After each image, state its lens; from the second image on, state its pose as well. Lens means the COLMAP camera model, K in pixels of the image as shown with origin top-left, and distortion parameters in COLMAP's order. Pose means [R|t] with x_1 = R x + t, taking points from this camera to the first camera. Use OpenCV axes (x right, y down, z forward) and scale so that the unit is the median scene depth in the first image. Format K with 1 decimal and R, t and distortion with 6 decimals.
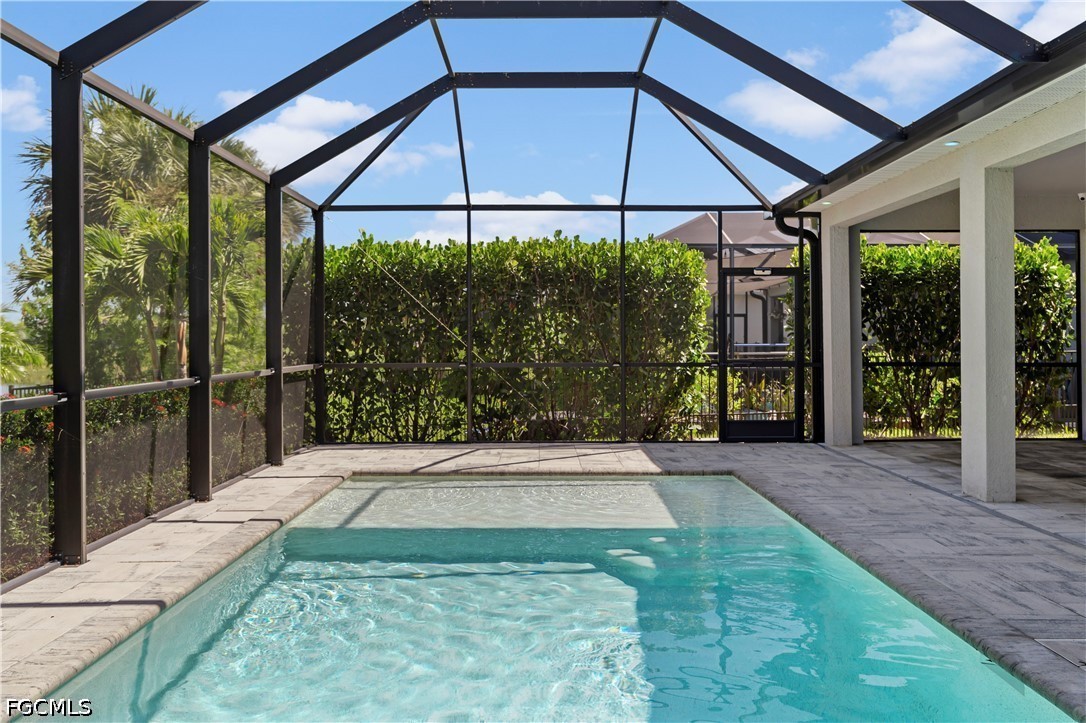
lens RADIAL K [[943.5, 0, 543.4], [0, 943.5, 315.6], [0, 0, 1]] dist [0.002523, 0.004163]
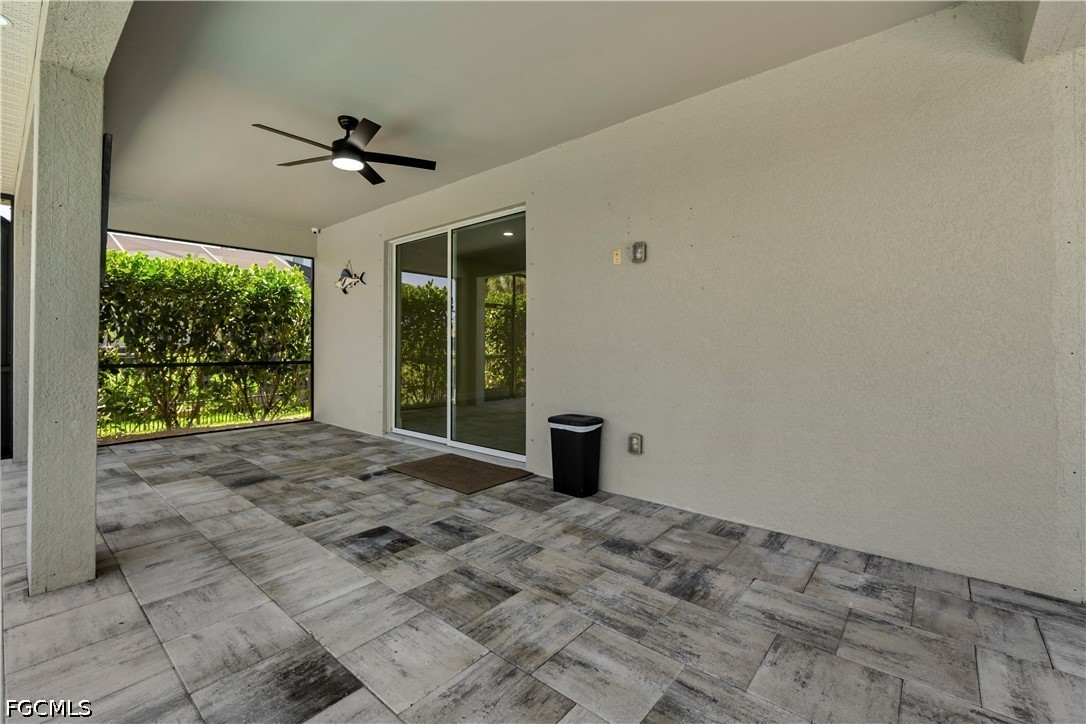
lens RADIAL K [[461.1, 0, 541.1], [0, 461.1, 355.2], [0, 0, 1]] dist [-0.004989, -0.000536]
pose [[0.650362, -0.012149, 0.759527, 0.274917], [-0.020892, 0.999208, 0.033872, 0.013657], [-0.759337, -0.037897, 0.649593, 0.333185]]
